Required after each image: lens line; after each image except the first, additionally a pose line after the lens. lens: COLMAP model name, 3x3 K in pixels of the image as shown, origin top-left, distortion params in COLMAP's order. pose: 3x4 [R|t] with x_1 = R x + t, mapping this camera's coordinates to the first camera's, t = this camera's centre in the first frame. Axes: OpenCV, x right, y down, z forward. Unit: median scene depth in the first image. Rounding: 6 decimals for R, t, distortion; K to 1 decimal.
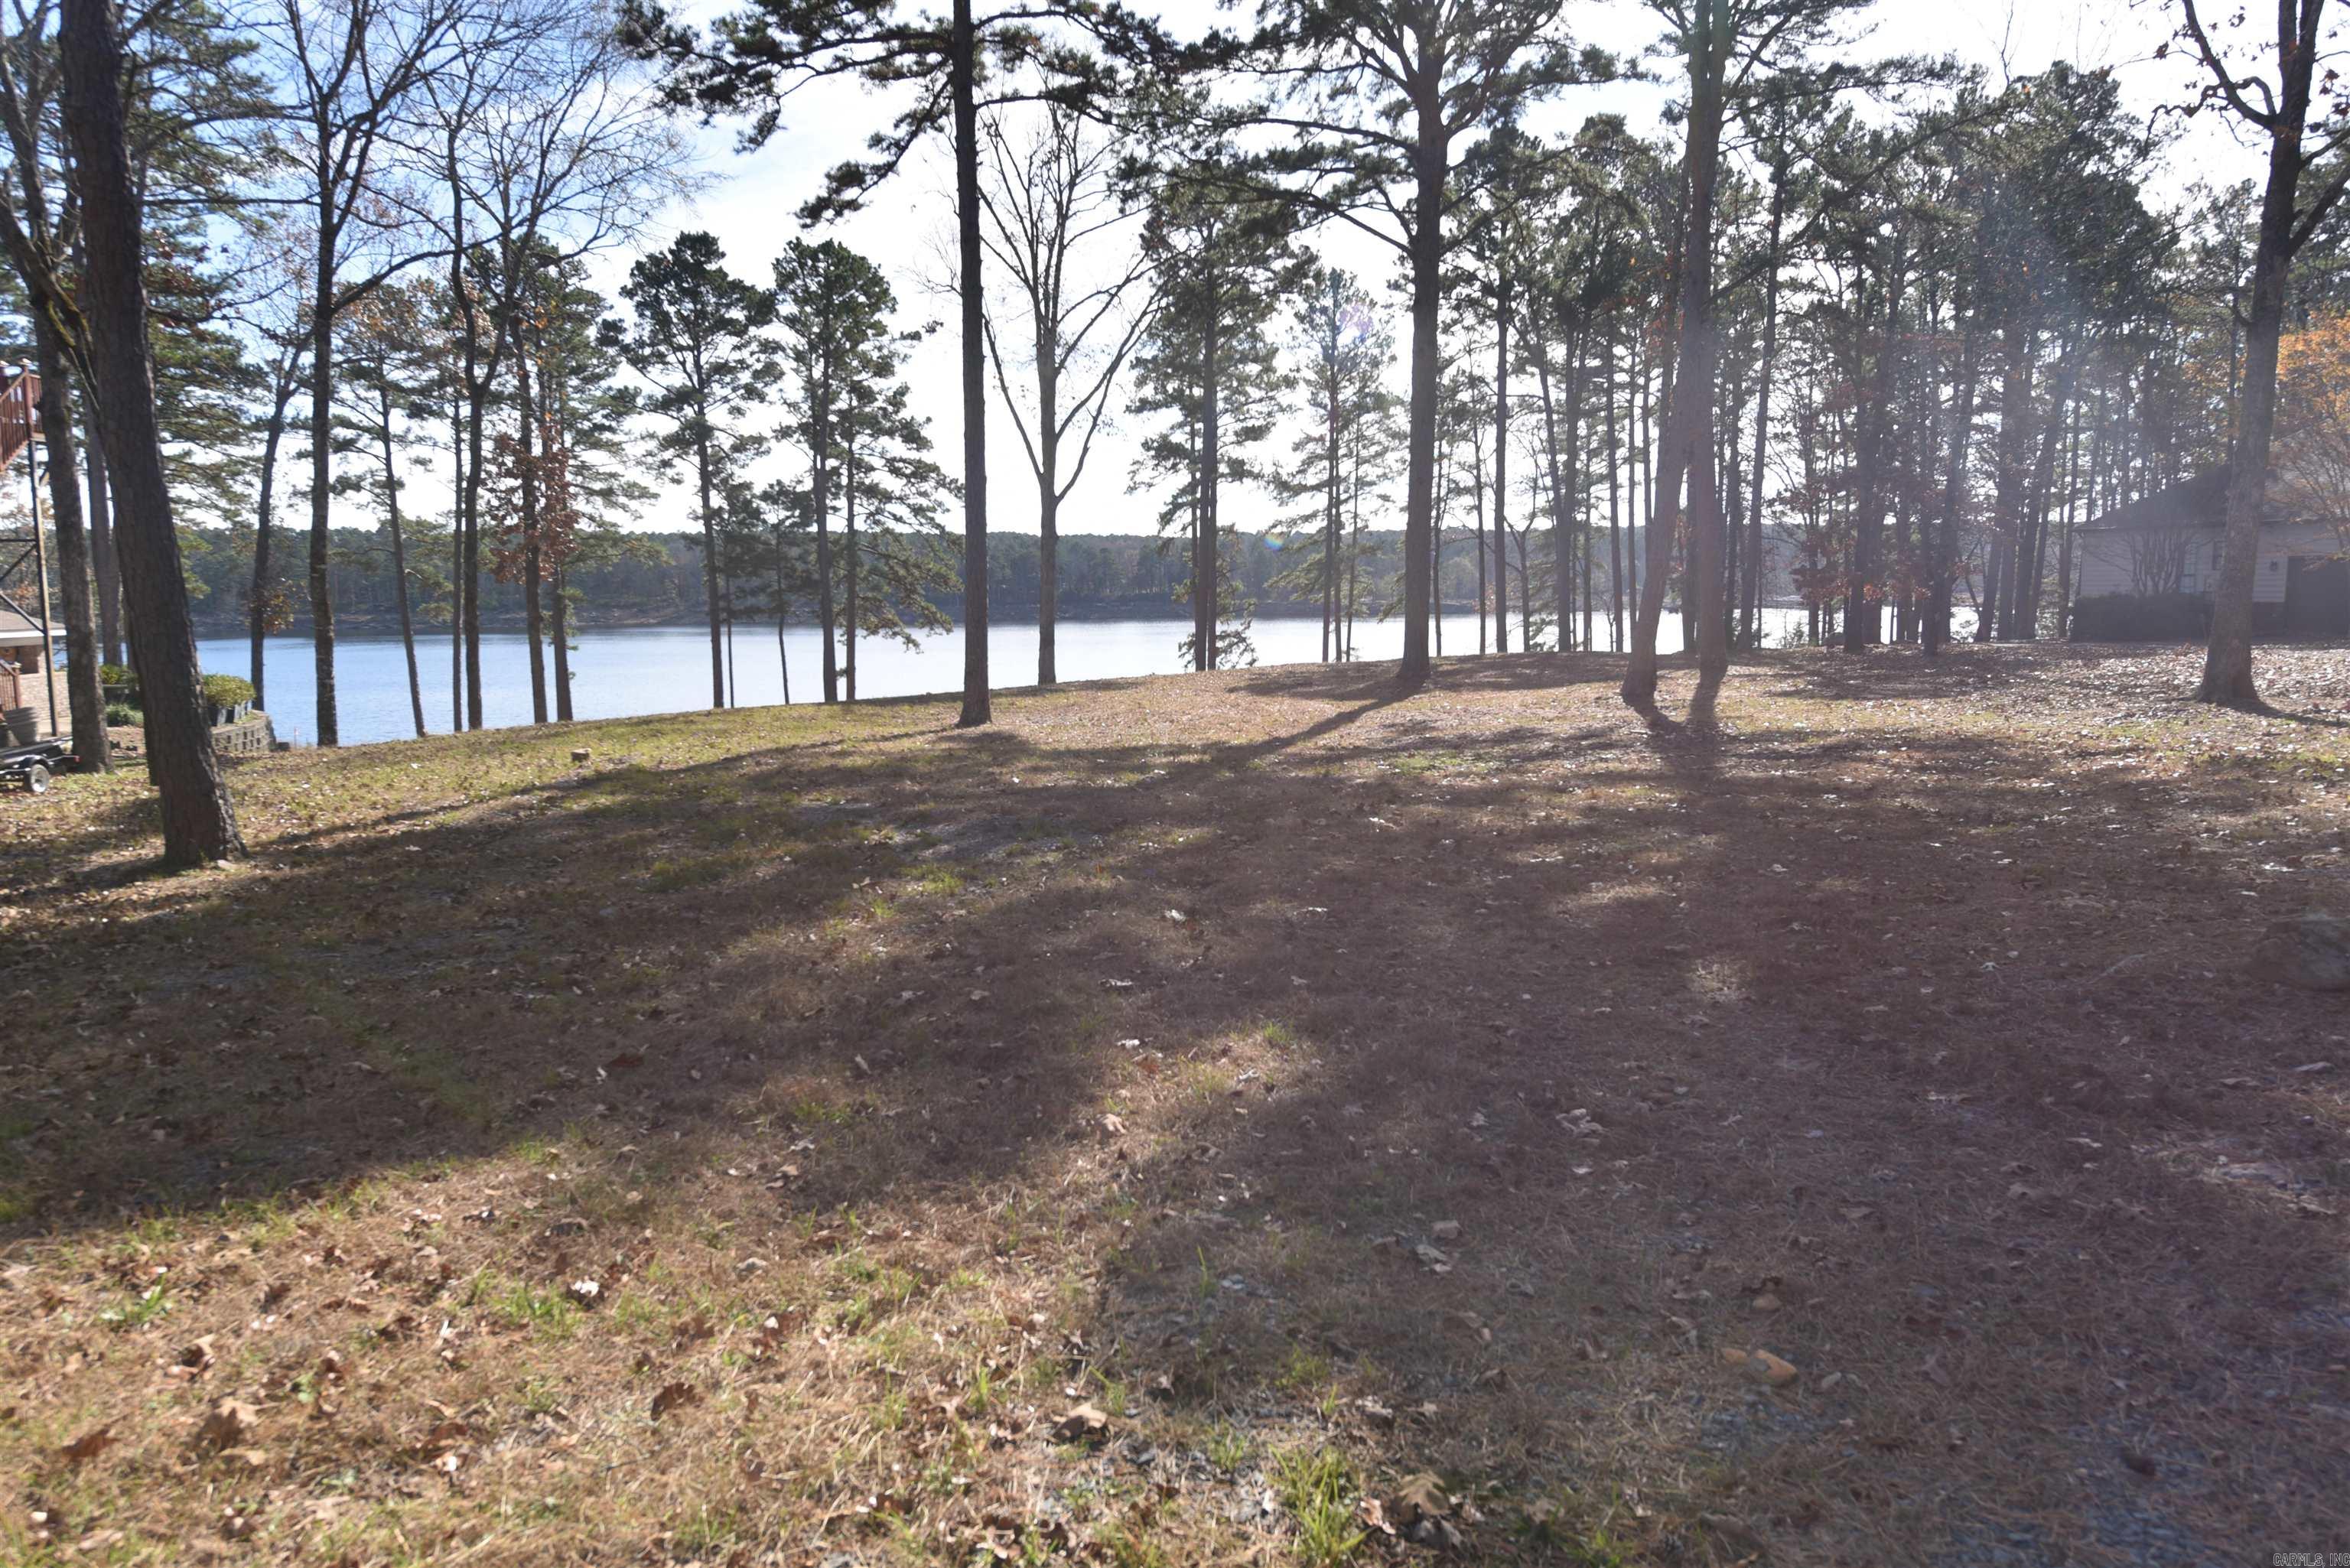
lens RADIAL K [[1559.0, 0, 1175.0], [0, 1559.0, 784.0], [0, 0, 1]] dist [0.000357, 0.001531]
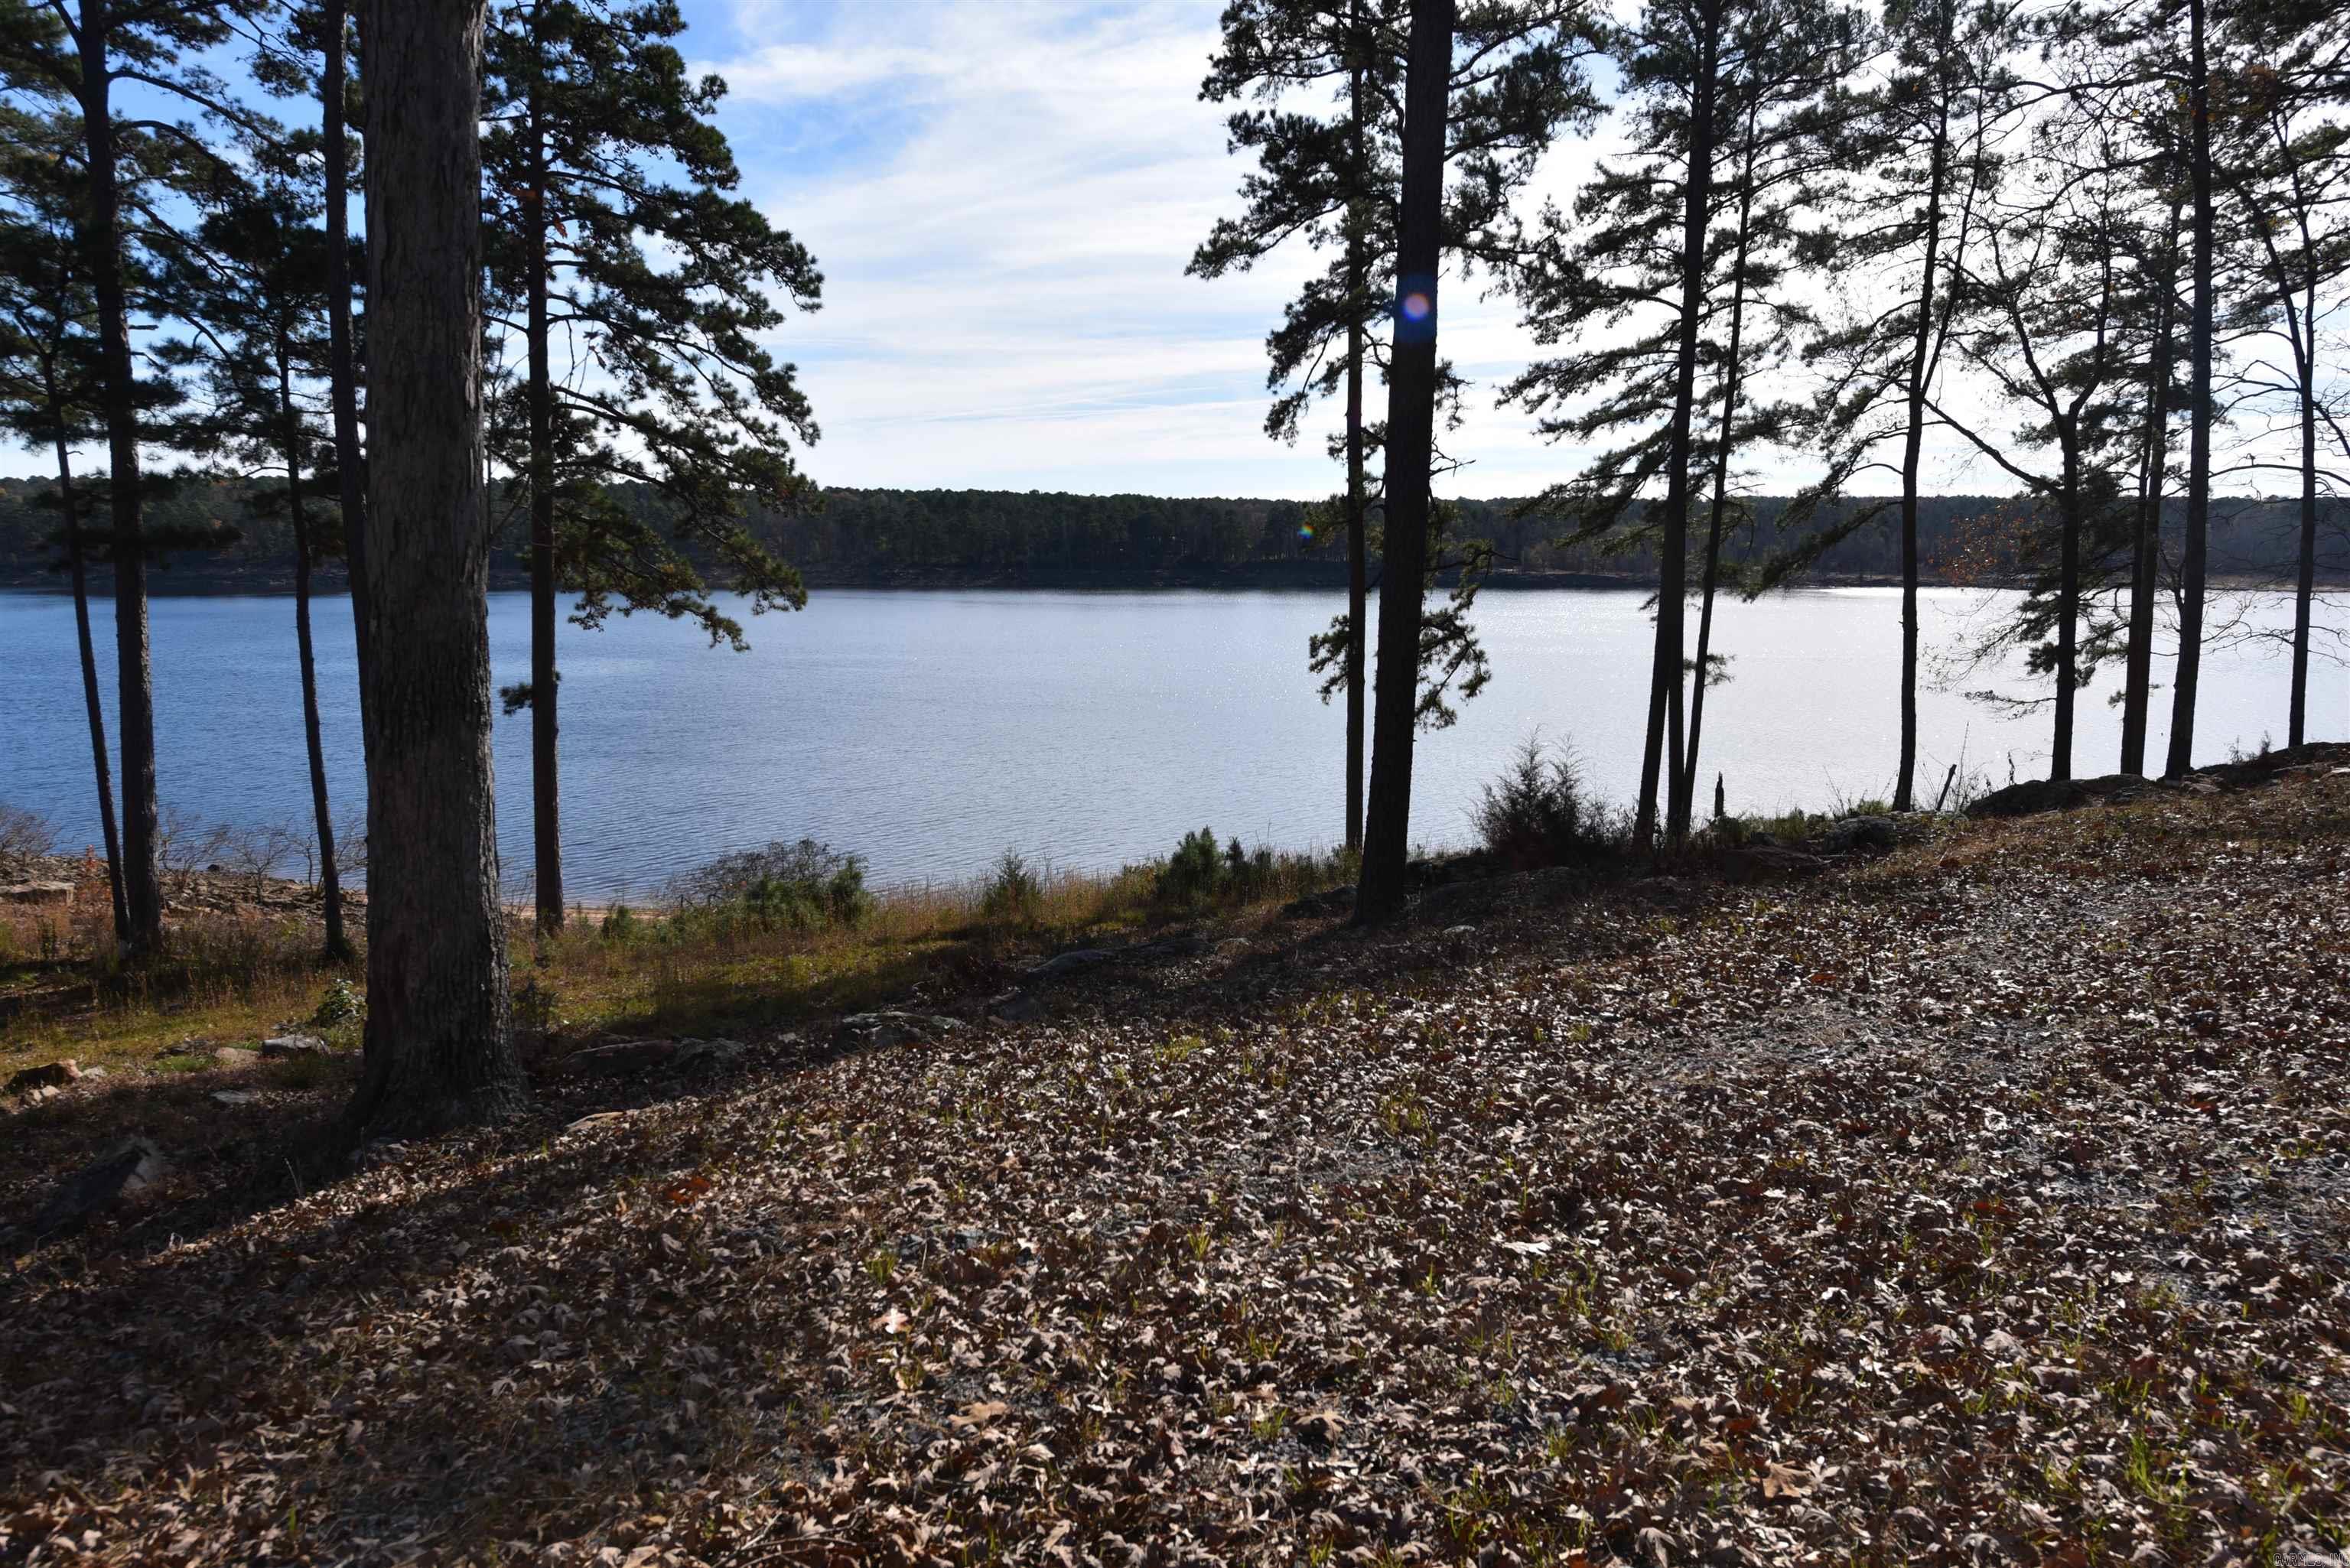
lens RADIAL K [[1559.0, 0, 1175.0], [0, 1559.0, 784.0], [0, 0, 1]] dist [0.000357, 0.001531]
pose [[0.996516, 0.025901, -0.079274, -0.000039], [-0.024278, 0.999477, 0.021366, -0.061206], [0.079786, -0.019367, 0.996624, 0.591578]]
